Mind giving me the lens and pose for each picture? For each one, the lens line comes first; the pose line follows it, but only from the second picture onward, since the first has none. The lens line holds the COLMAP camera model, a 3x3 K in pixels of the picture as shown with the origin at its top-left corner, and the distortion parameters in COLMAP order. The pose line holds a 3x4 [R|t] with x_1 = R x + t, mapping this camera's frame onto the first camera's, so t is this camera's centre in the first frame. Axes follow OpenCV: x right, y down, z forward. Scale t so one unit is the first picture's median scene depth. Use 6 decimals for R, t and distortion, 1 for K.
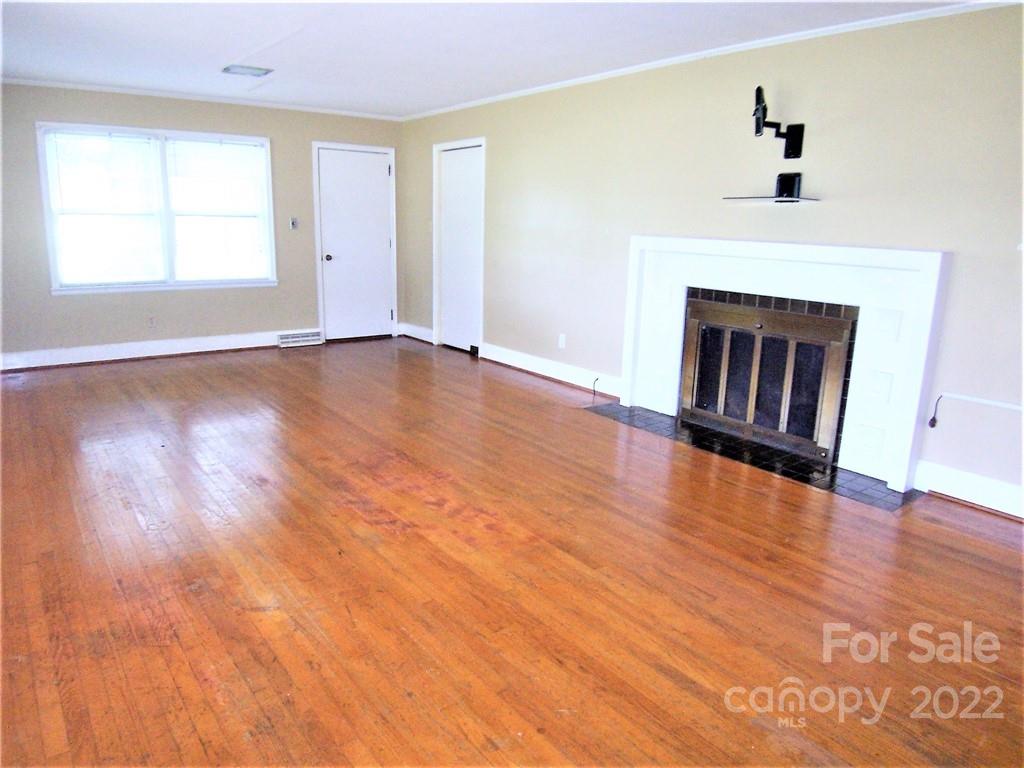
lens RADIAL K [[689.0, 0, 506.4], [0, 689.0, 378.7], [0, 0, 1]] dist [-0.004115, -0.065185]
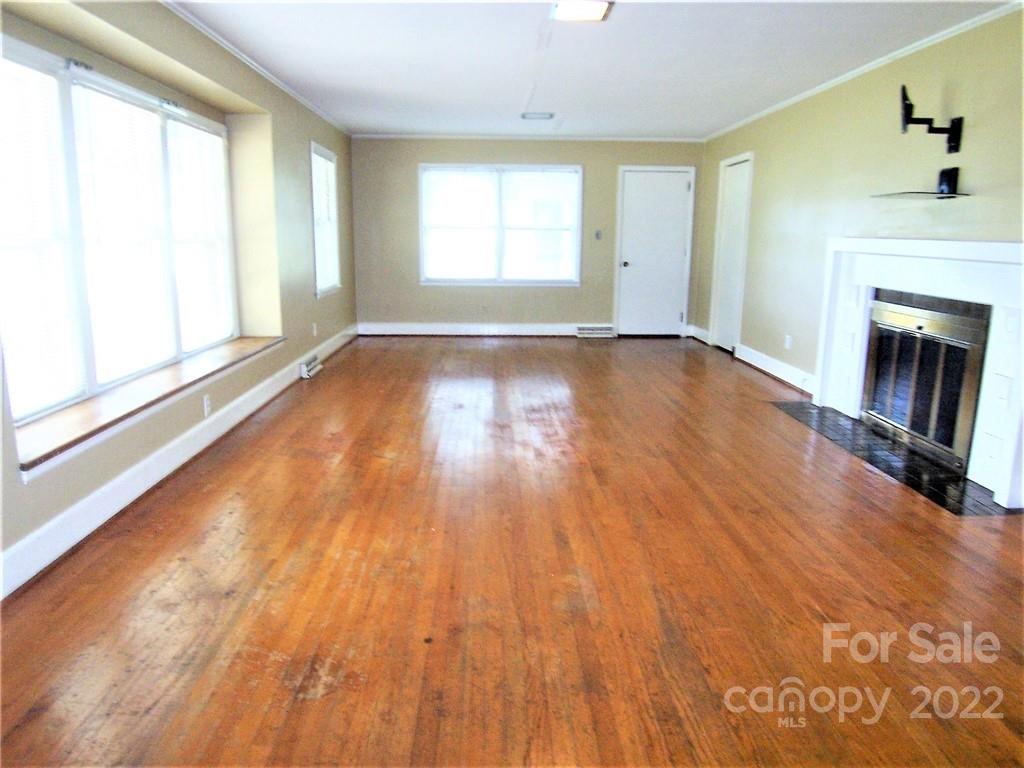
lens RADIAL K [[689.0, 0, 506.4], [0, 689.0, 378.7], [0, 0, 1]] dist [-0.004115, -0.065185]
pose [[0.819001, 0.100737, -0.564881, 0.383161], [-0.117948, 0.993001, 0.006075, 0.050533], [0.561539, 0.061651, 0.825150, -0.095091]]
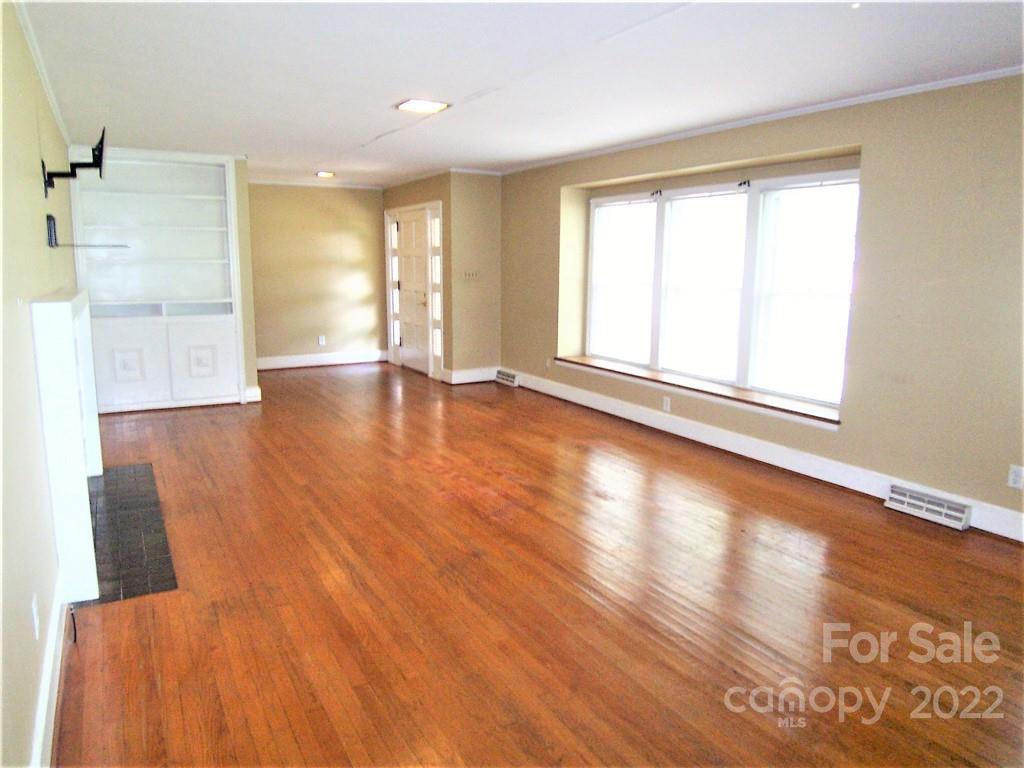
lens RADIAL K [[689.0, 0, 506.4], [0, 689.0, 378.7], [0, 0, 1]] dist [-0.004115, -0.065185]
pose [[-0.992292, -0.050206, 0.113292, -0.230538], [-0.002908, 0.923431, 0.383753, -0.359934], [-0.123884, 0.380466, -0.916460, 1.473537]]
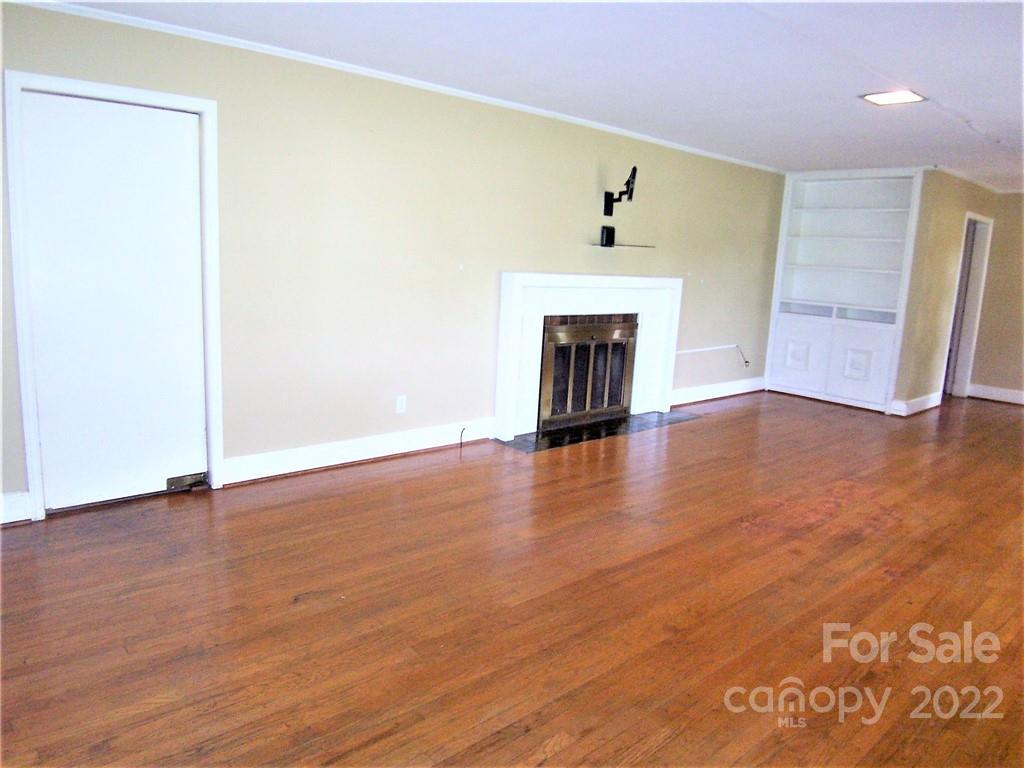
lens RADIAL K [[689.0, 0, 506.4], [0, 689.0, 378.7], [0, 0, 1]] dist [-0.004115, -0.065185]
pose [[-0.078426, -0.200131, 0.976625, -0.823087], [0.174905, 0.961685, 0.211115, -0.270949], [-0.981457, 0.187374, -0.040417, 1.073671]]
